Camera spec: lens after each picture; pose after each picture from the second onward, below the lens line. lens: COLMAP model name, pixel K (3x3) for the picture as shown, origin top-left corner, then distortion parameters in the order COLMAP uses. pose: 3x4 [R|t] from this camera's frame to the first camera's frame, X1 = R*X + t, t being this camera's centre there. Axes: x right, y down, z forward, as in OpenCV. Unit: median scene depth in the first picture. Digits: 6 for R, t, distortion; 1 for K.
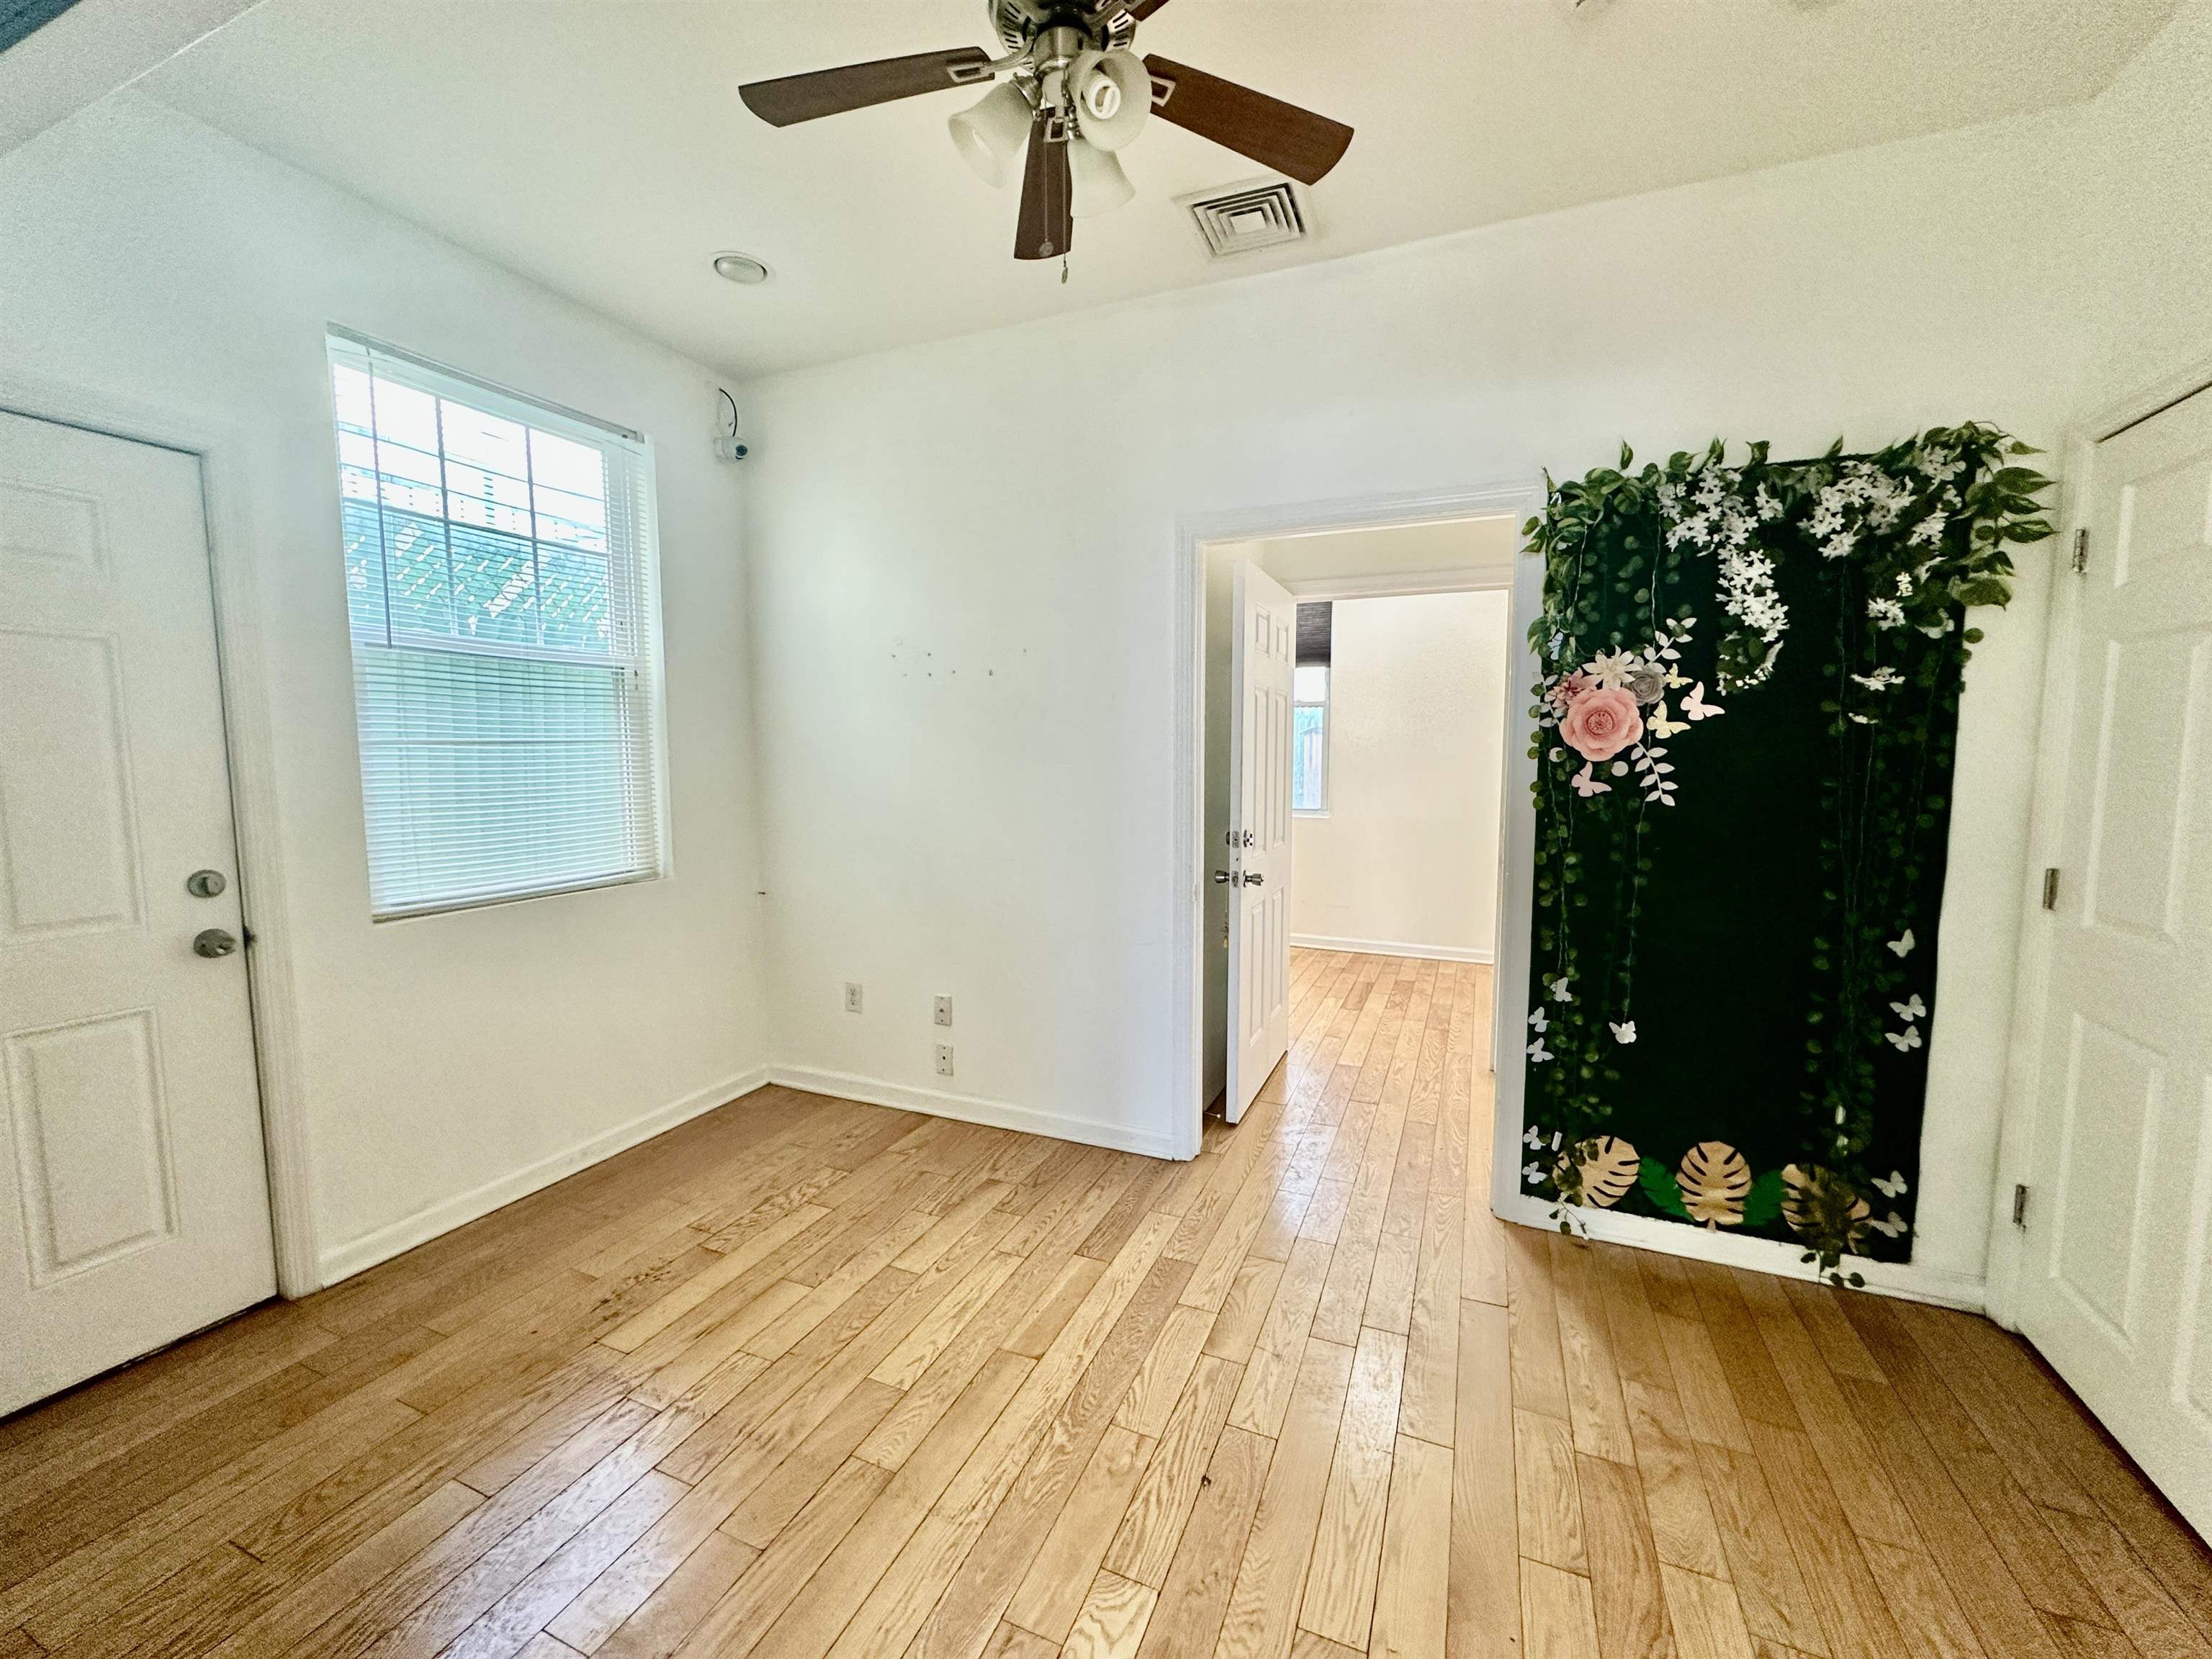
lens RADIAL K [[880.0, 0, 1109.1], [0, 880.0, 833.2], [0, 0, 1]] dist [-0.005192, 0.000741]
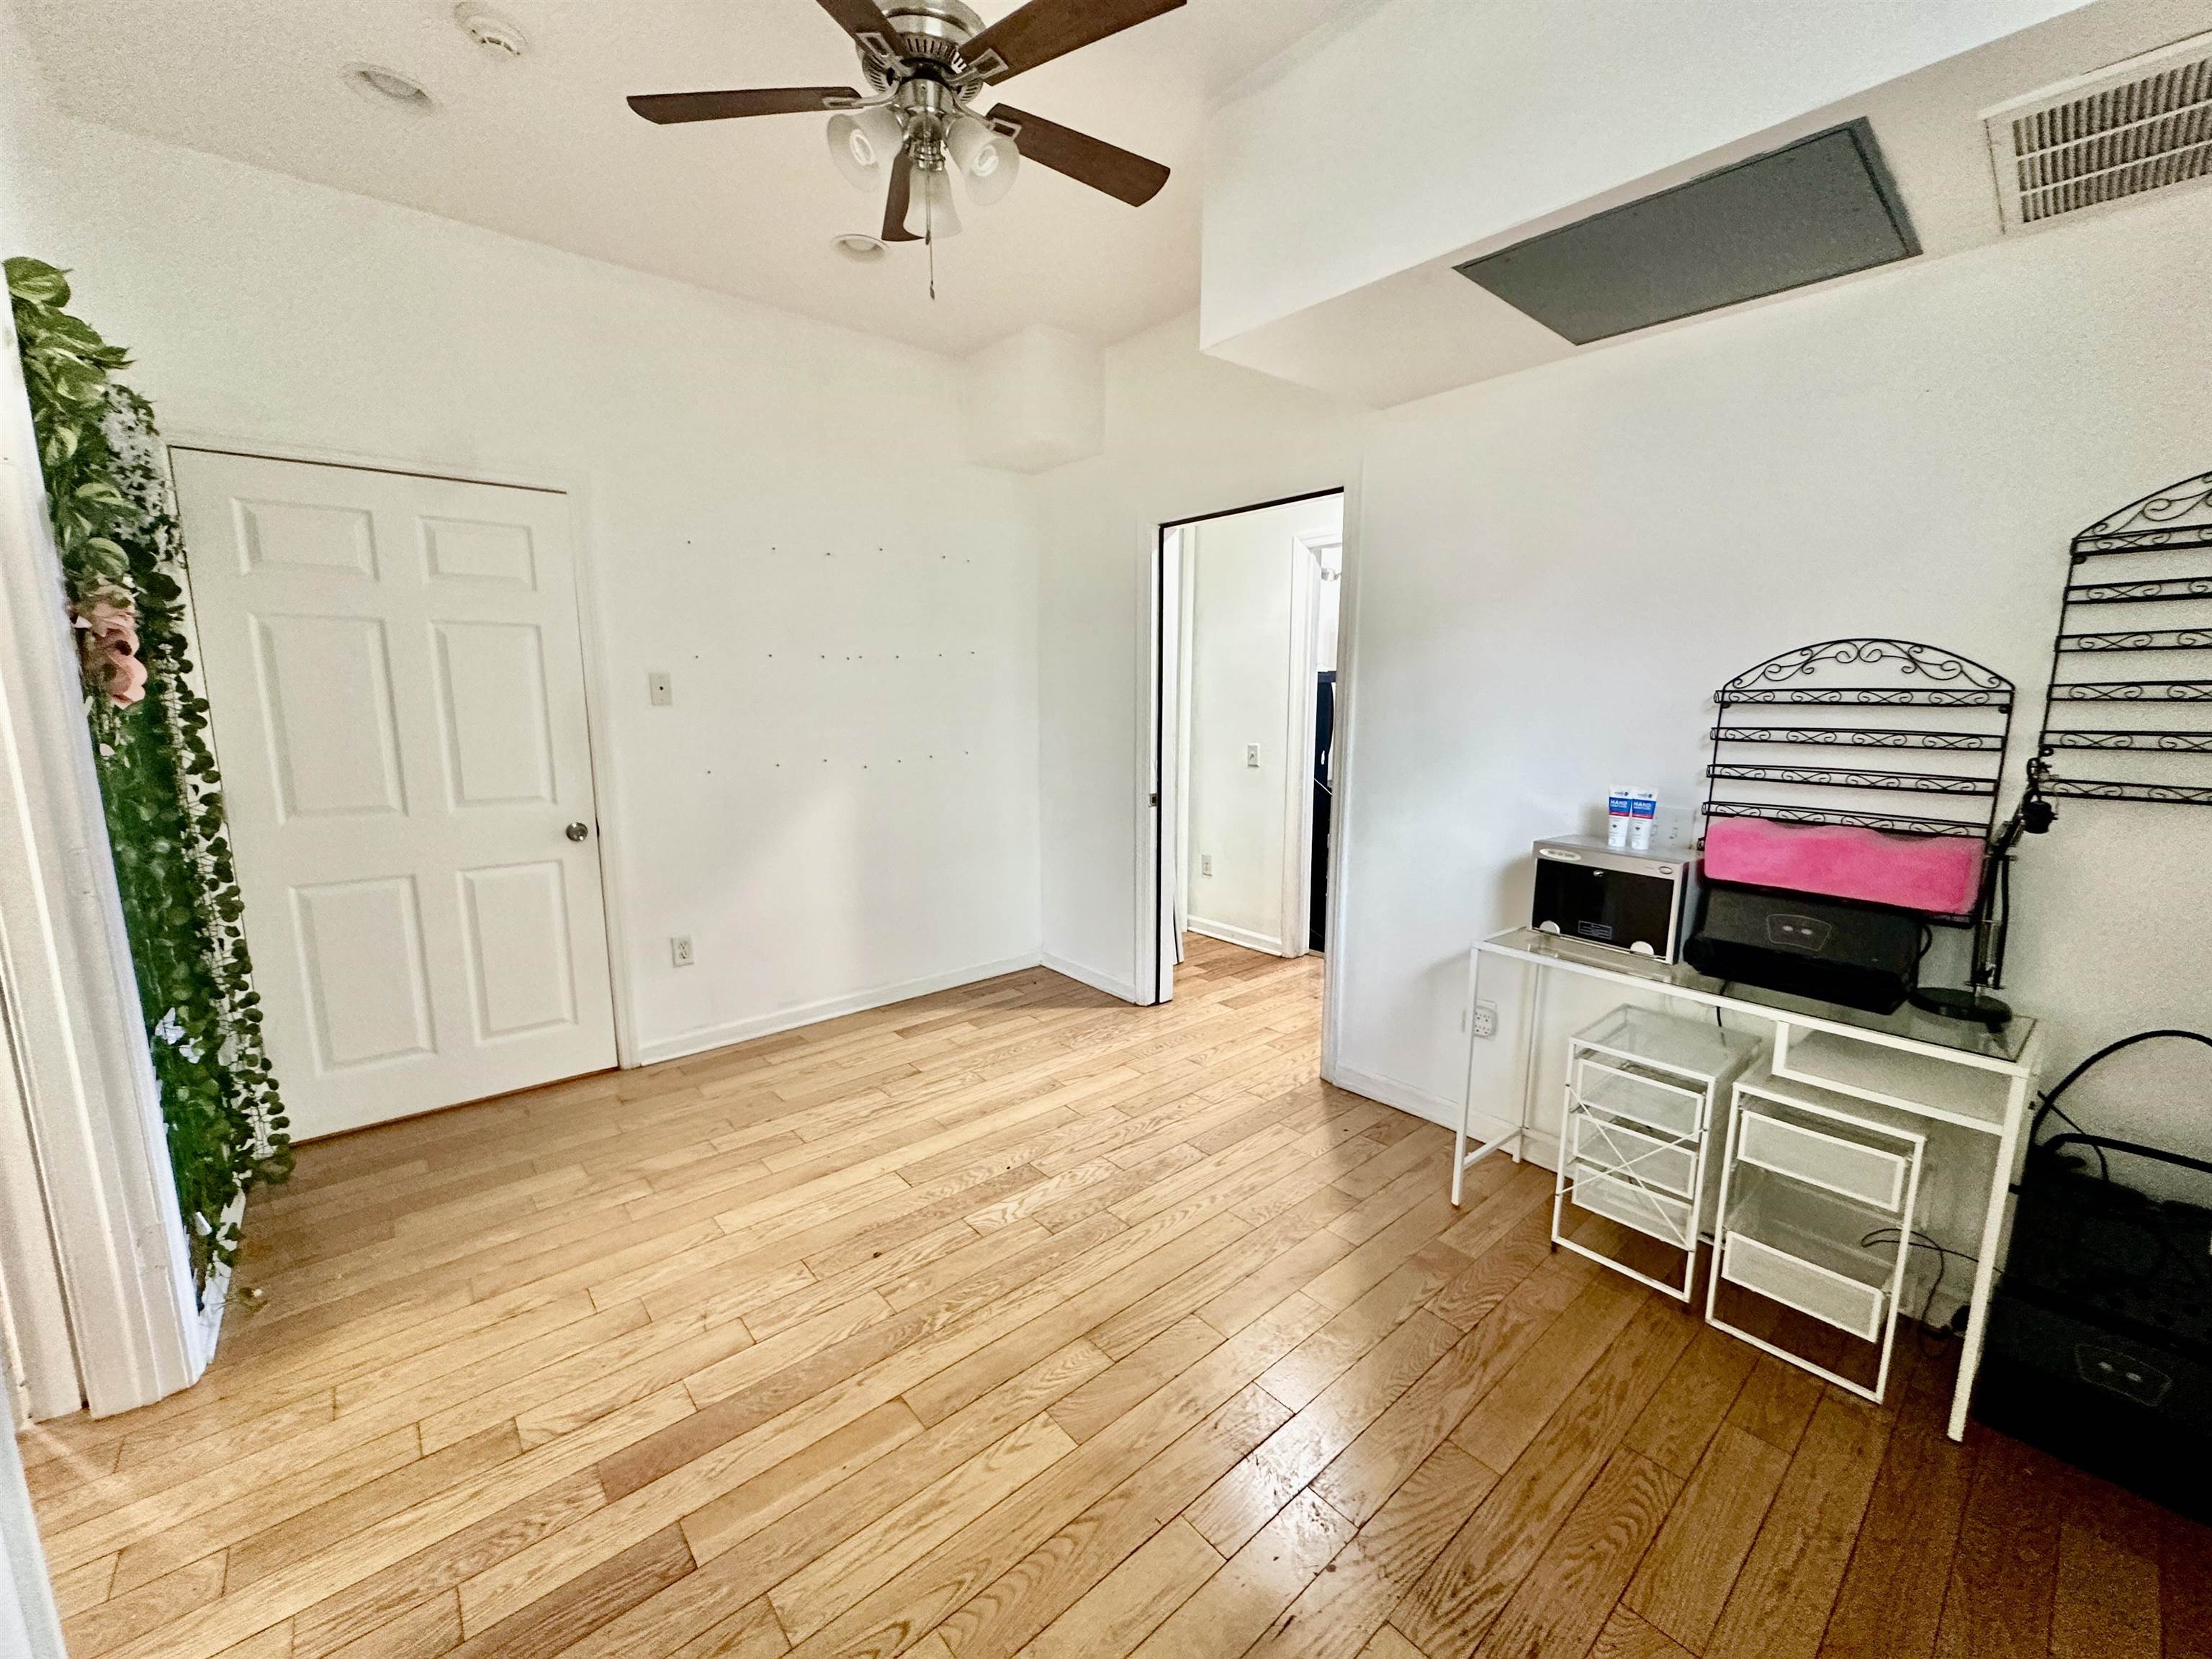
lens RADIAL K [[880.0, 0, 1107.1], [0, 880.0, 824.5], [0, 0, 1]] dist [-0.005192, 0.000741]
pose [[-0.896094, -0.065674, 0.438978, -0.583458], [0.045085, 0.970411, 0.237214, -0.146718], [-0.441568, 0.232357, -0.866619, 1.459719]]
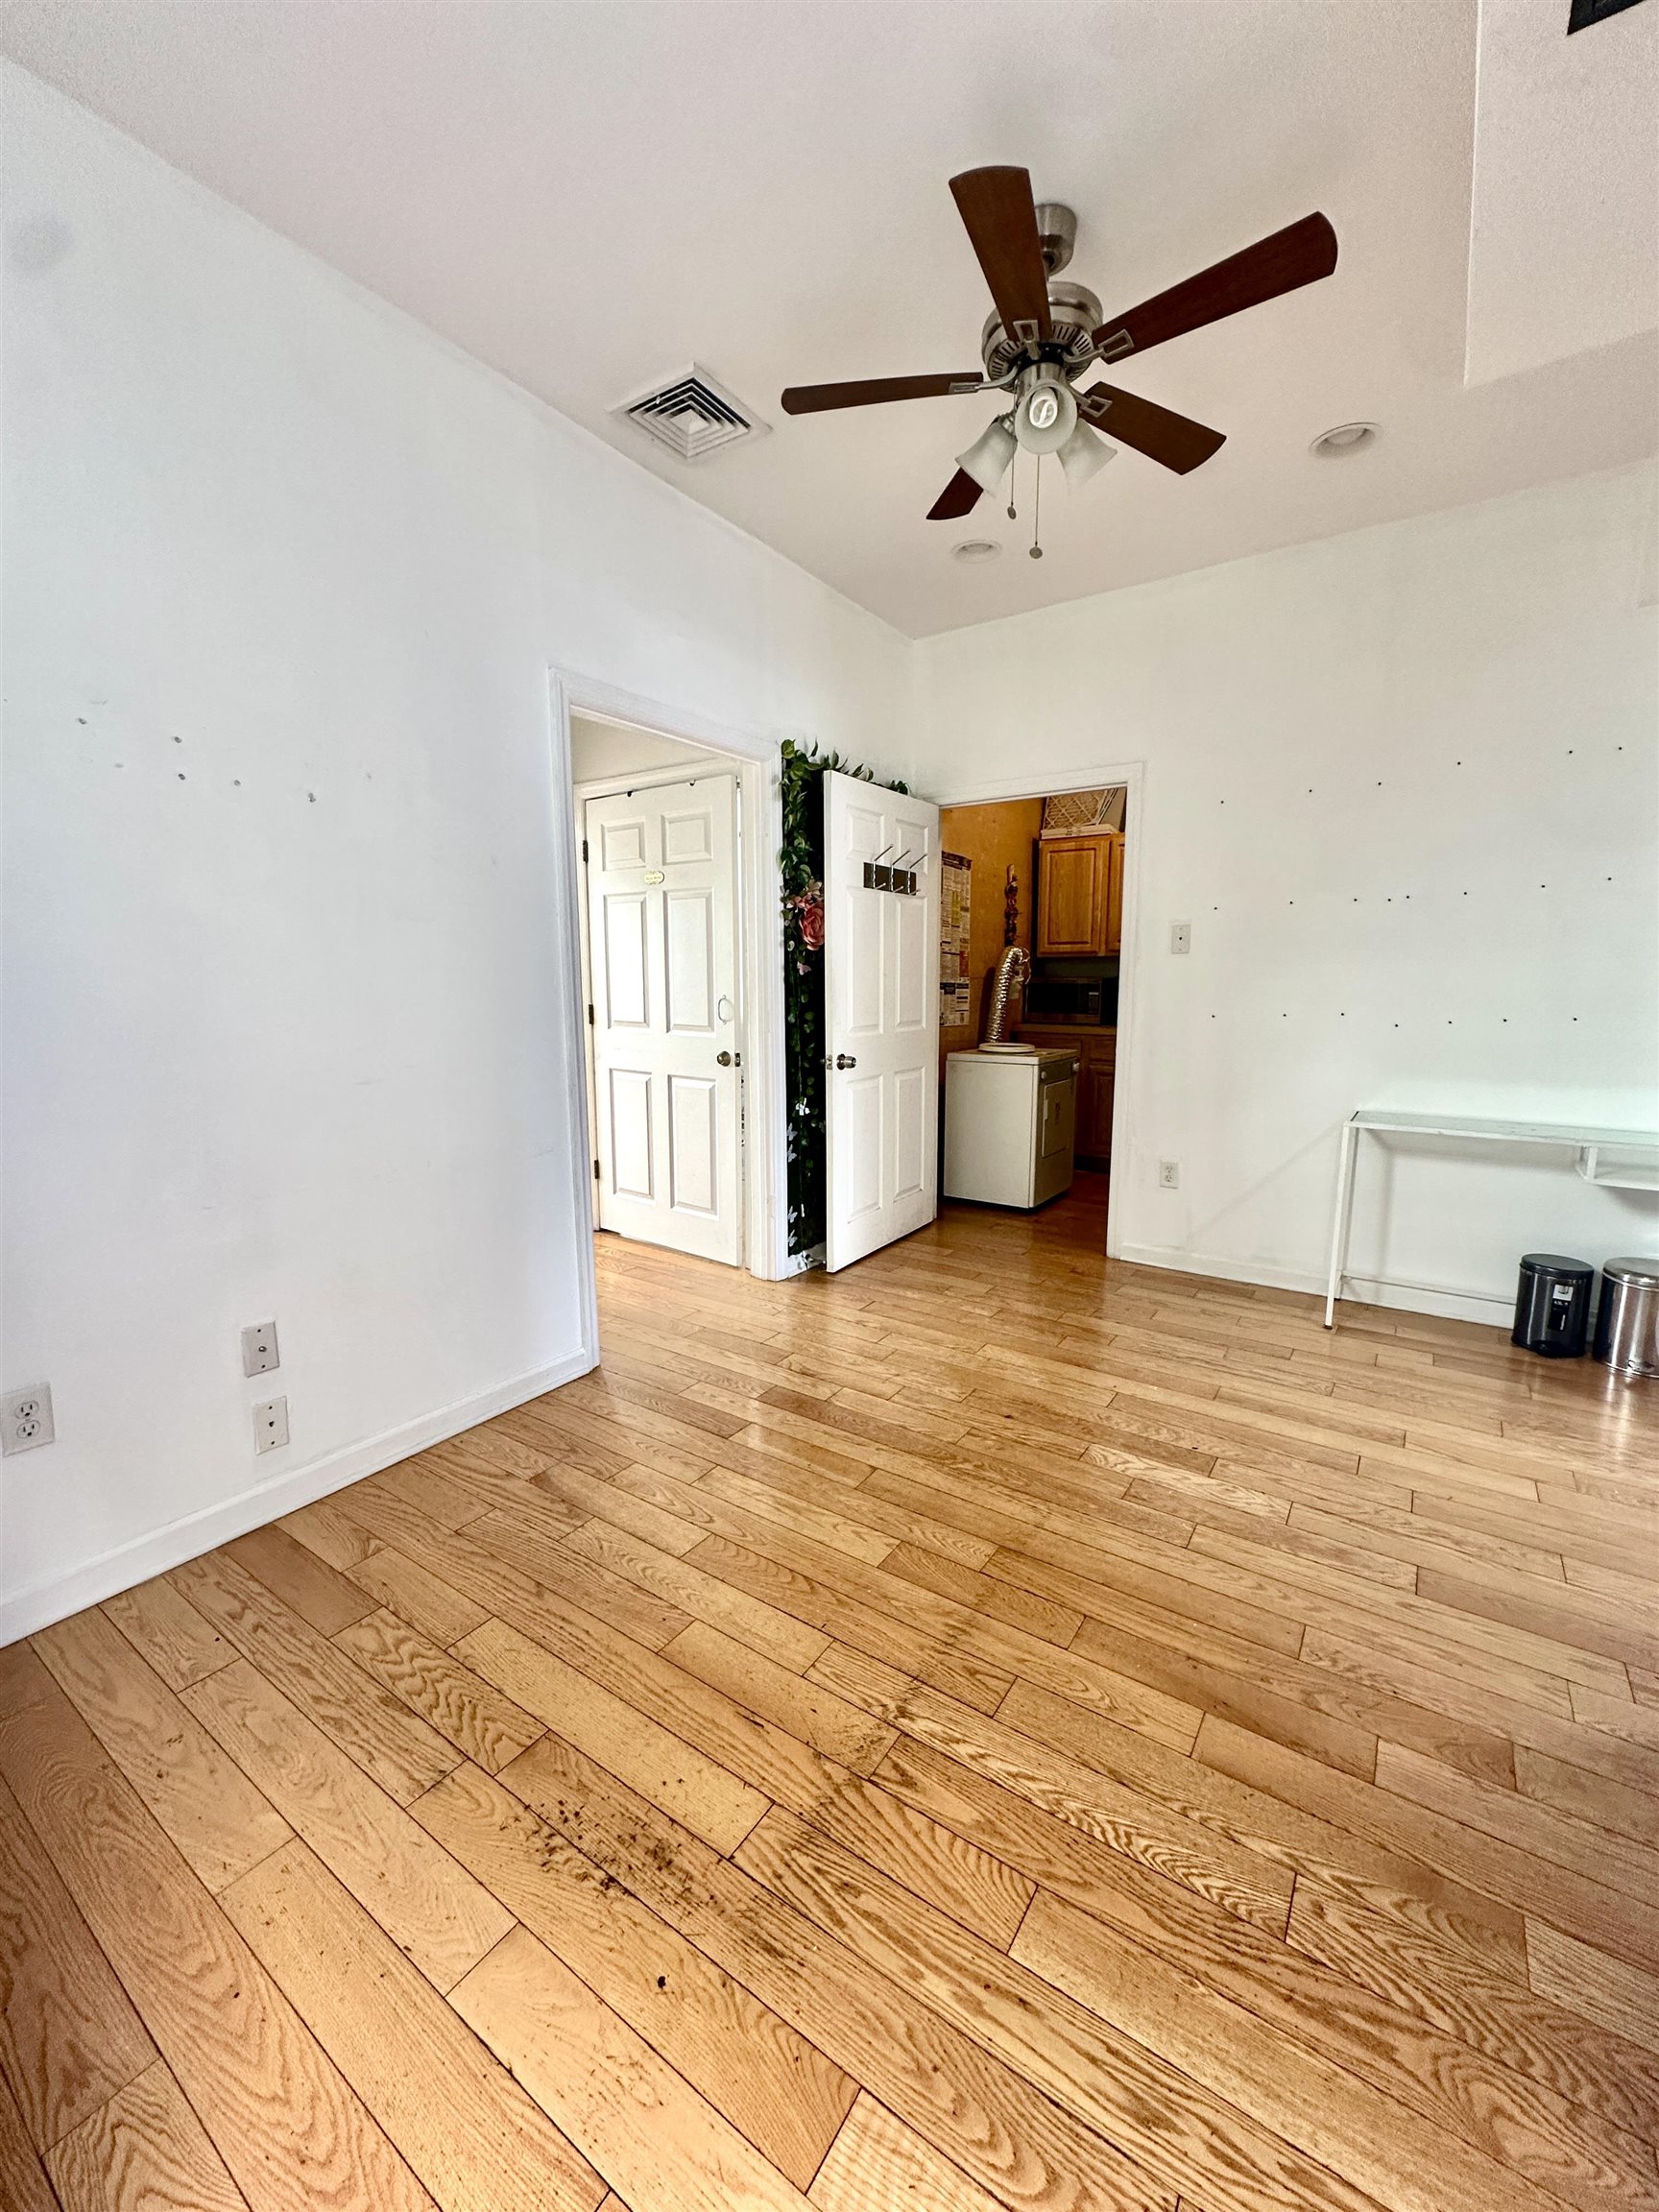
lens RADIAL K [[880.0, 0, 830.5], [0, 880.0, 1105.9], [0, 0, 1]] dist [-0.005192, 0.000741]
pose [[0.199669, -0.141013, 0.969664, -1.060216], [0.094728, 0.987733, 0.124135, -0.002781], [-0.975274, 0.067068, 0.210577, 0.750436]]
